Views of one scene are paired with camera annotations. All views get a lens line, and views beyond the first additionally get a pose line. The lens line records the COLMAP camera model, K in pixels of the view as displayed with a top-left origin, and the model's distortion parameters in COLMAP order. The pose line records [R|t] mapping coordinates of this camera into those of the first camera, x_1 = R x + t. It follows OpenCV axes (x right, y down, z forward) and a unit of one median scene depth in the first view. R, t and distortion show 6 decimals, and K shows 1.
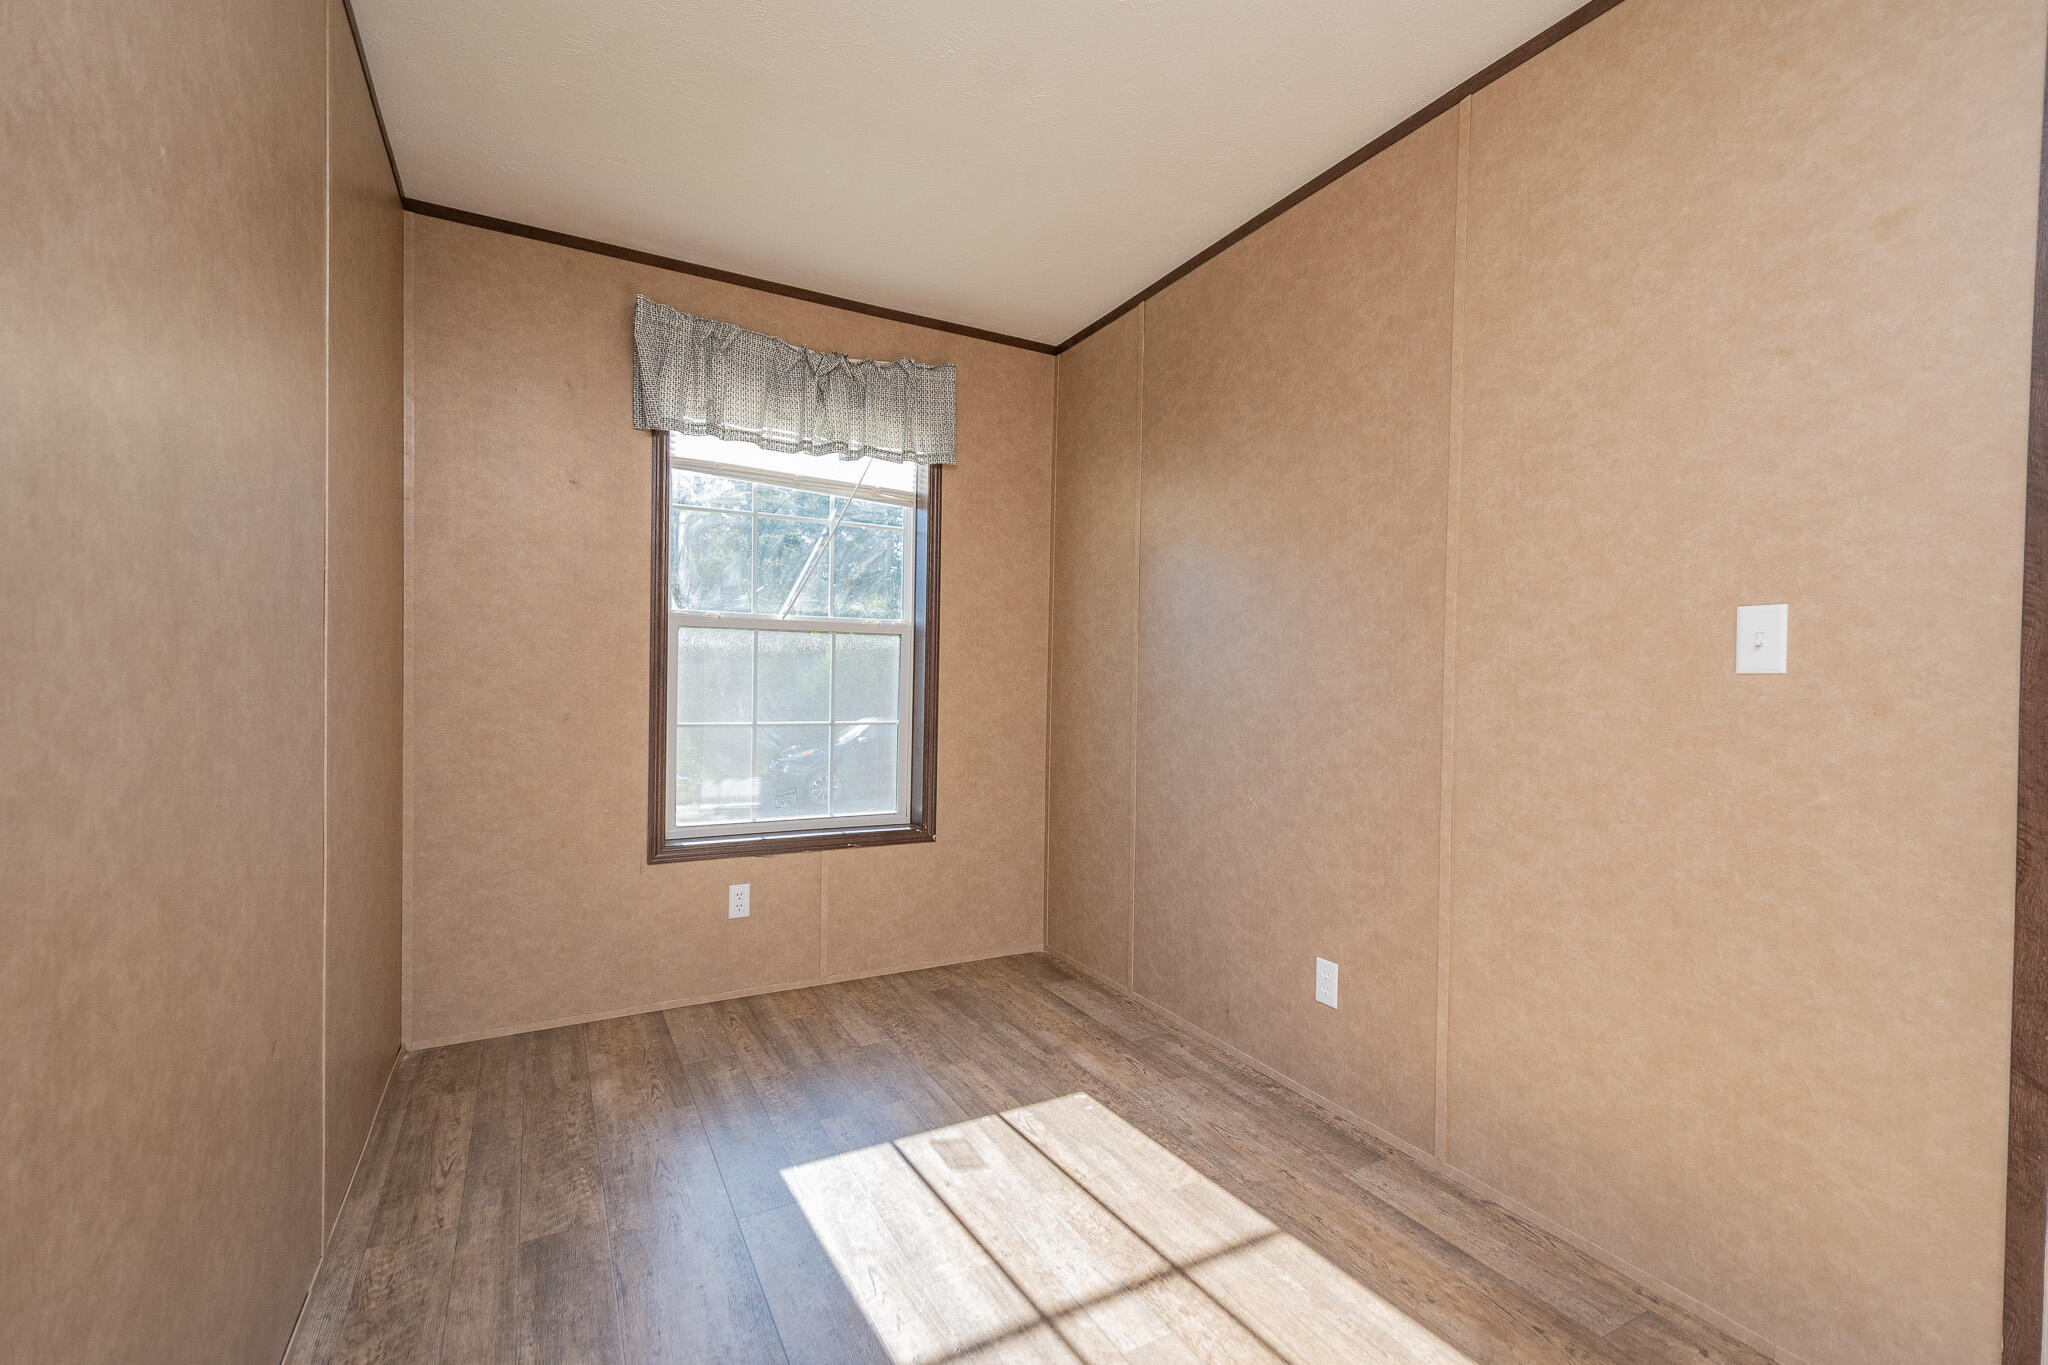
lens RADIAL K [[896.2, 0, 1030.9], [0, 896.2, 689.7], [0, 0, 1]] dist [0.007819, -0.000397]
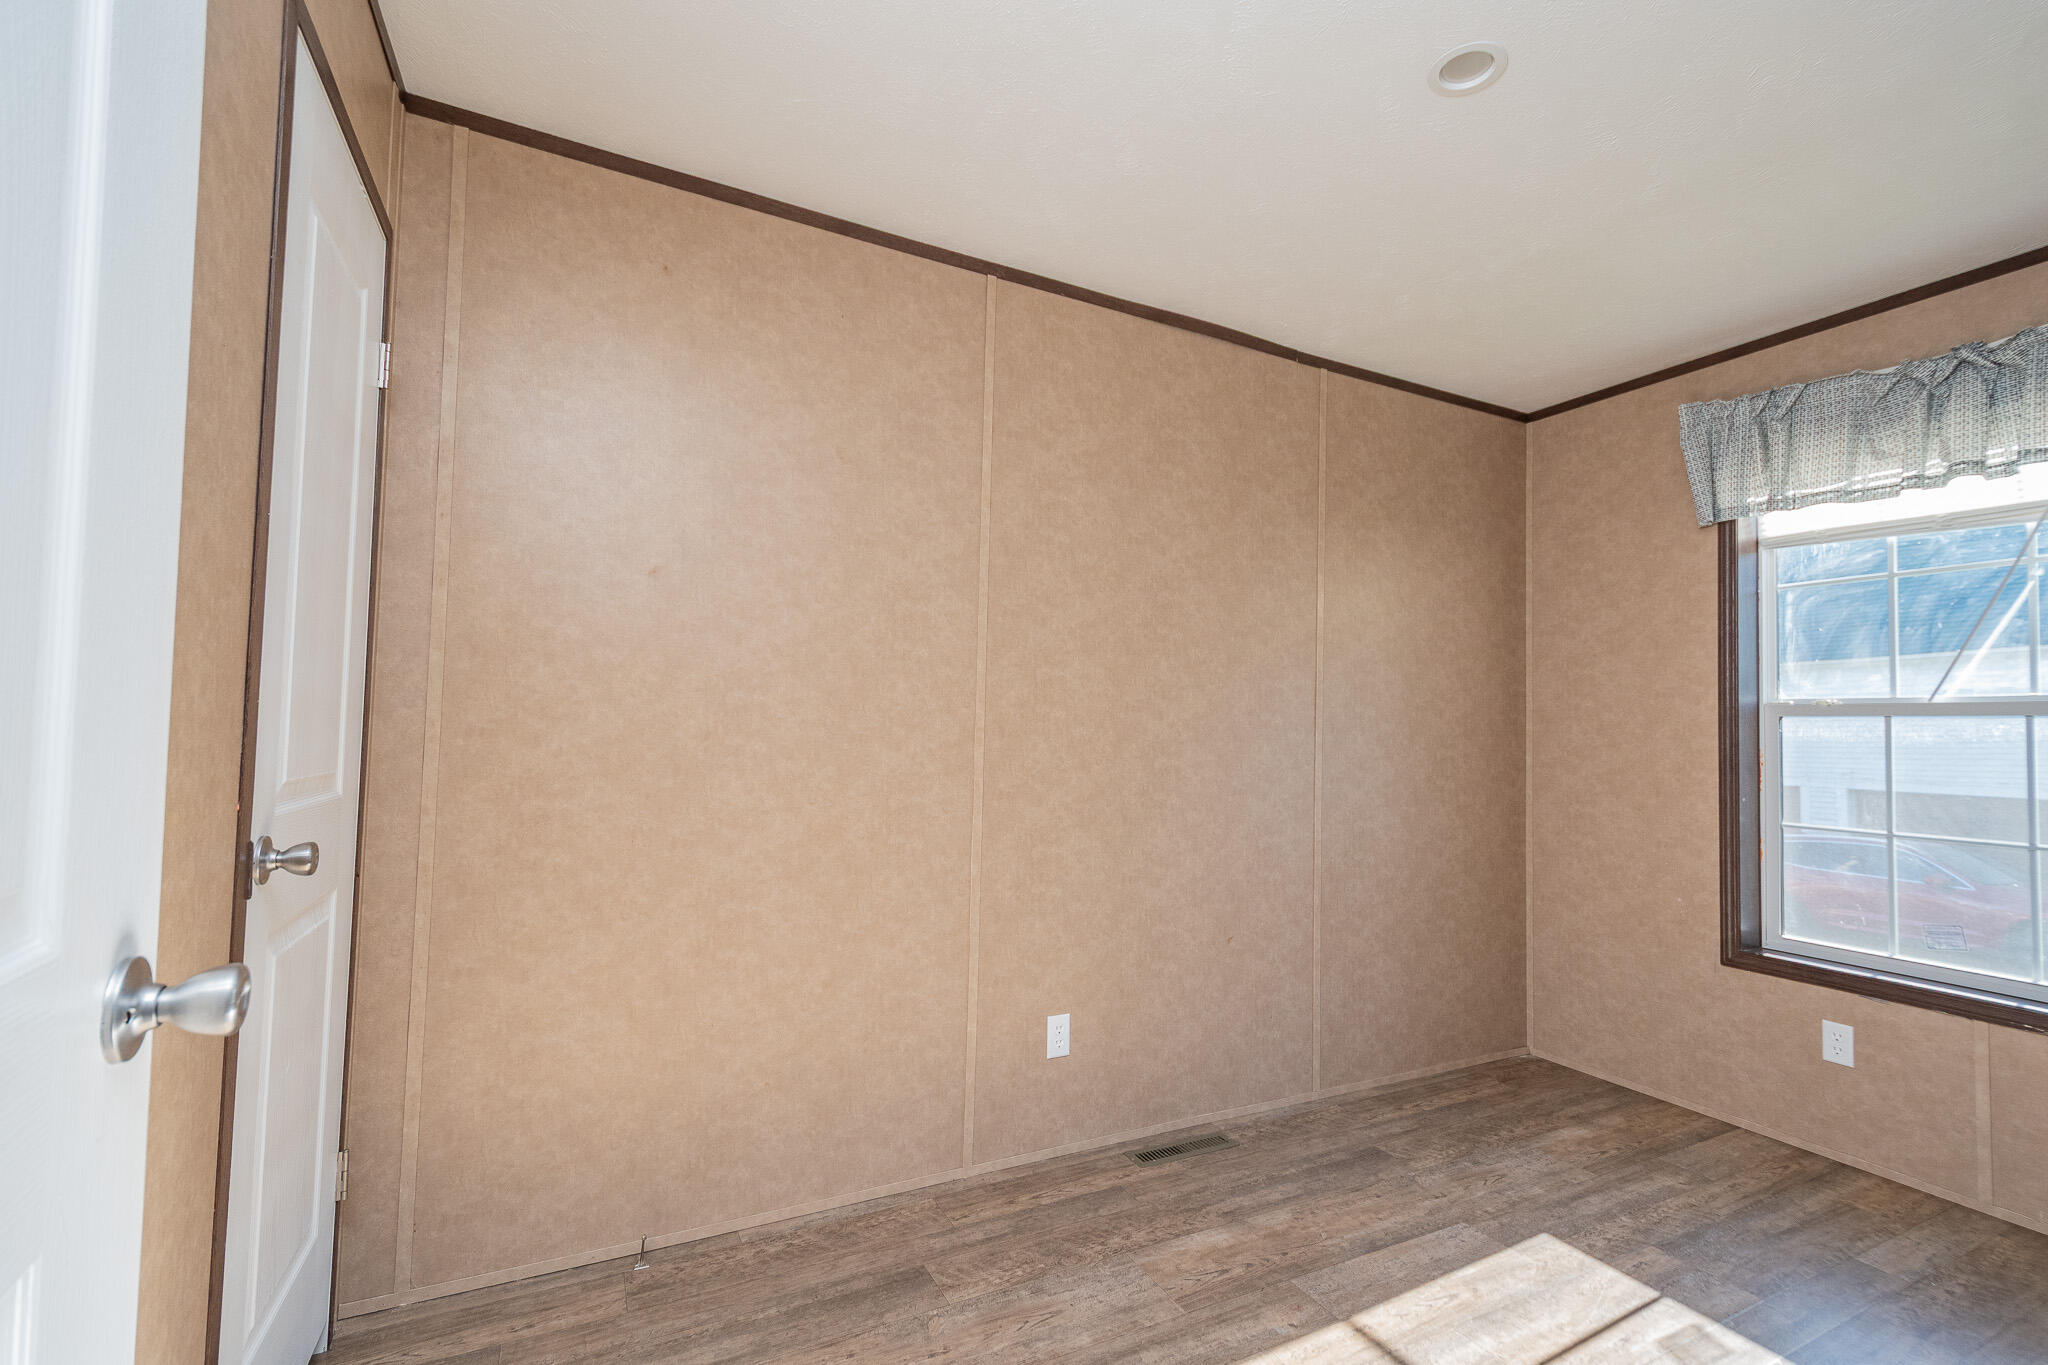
lens RADIAL K [[896.2, 0, 1030.9], [0, 896.2, 689.7], [0, 0, 1]] dist [0.007819, -0.000397]
pose [[-0.044222, -0.062321, -0.997076, 0.624436], [-0.035097, 0.997533, -0.060793, -0.017565], [0.998405, 0.032306, -0.046300, 0.302895]]
